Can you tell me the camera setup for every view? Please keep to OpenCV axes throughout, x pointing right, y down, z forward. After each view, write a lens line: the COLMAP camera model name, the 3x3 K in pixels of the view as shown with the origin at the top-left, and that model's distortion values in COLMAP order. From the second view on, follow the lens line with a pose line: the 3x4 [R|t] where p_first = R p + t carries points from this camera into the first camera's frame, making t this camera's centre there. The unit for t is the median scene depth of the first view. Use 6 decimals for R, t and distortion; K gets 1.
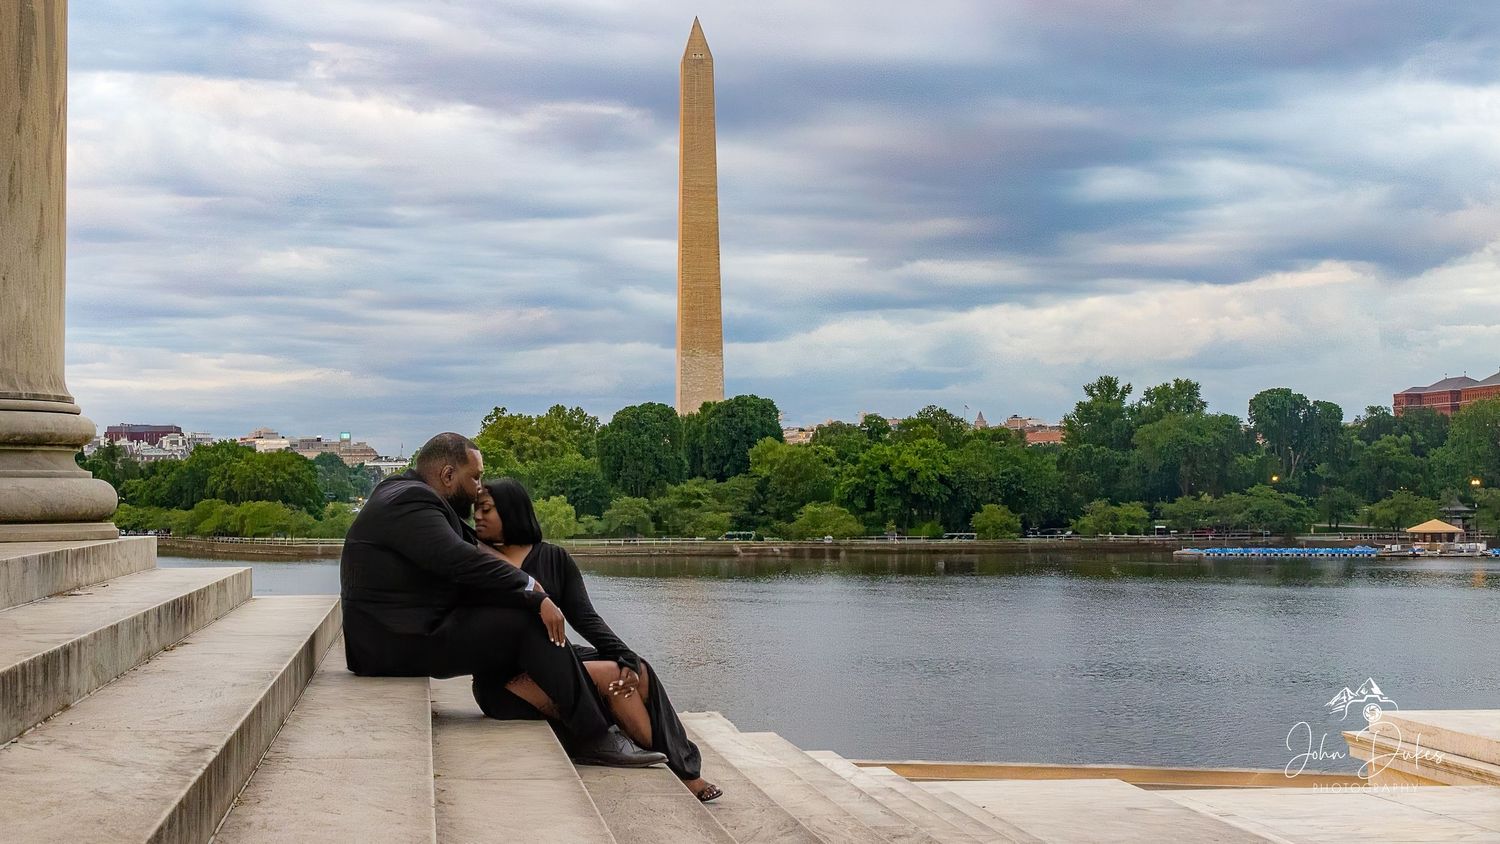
lens RADIAL K [[1903.3, 0, 750.1], [0, 1903.3, 423.5], [0, 0, 1]] dist [0.016953, 0.000000]
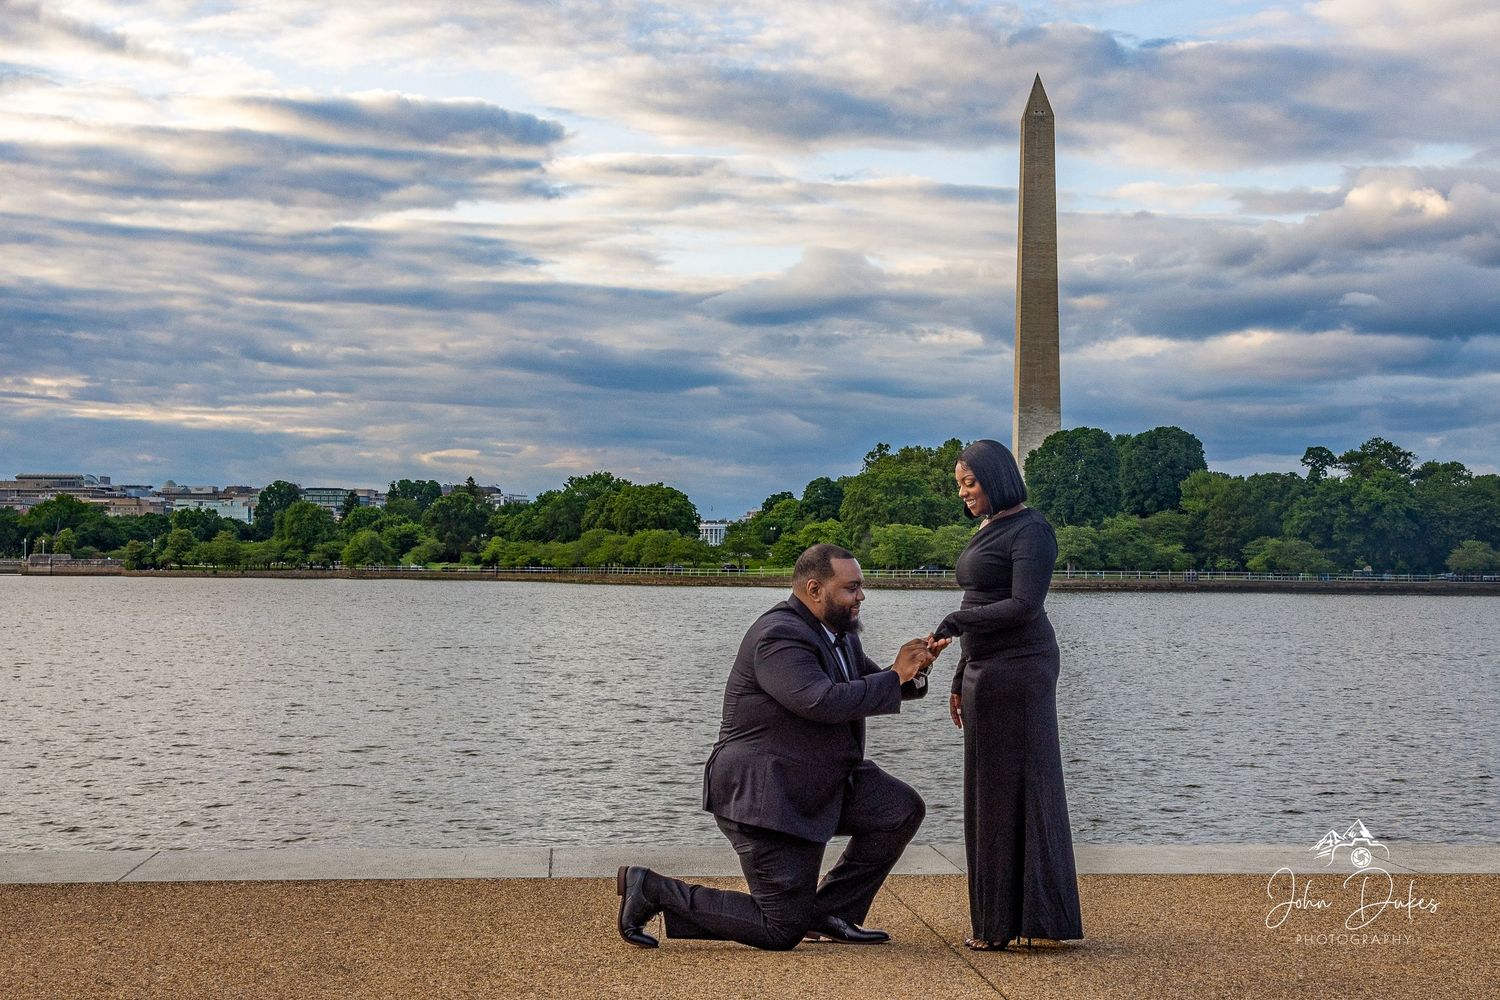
lens RADIAL K [[1391.3, 0, 749.5], [0, 1391.3, 500.2], [0, 0, 1]] dist [-0.000530, 0.000000]
pose [[0.999657, 0.013419, -0.022485, -0.196012], [-0.014417, 0.998890, -0.044837, 0.056156], [0.021859, 0.045146, 0.998741, 0.319687]]
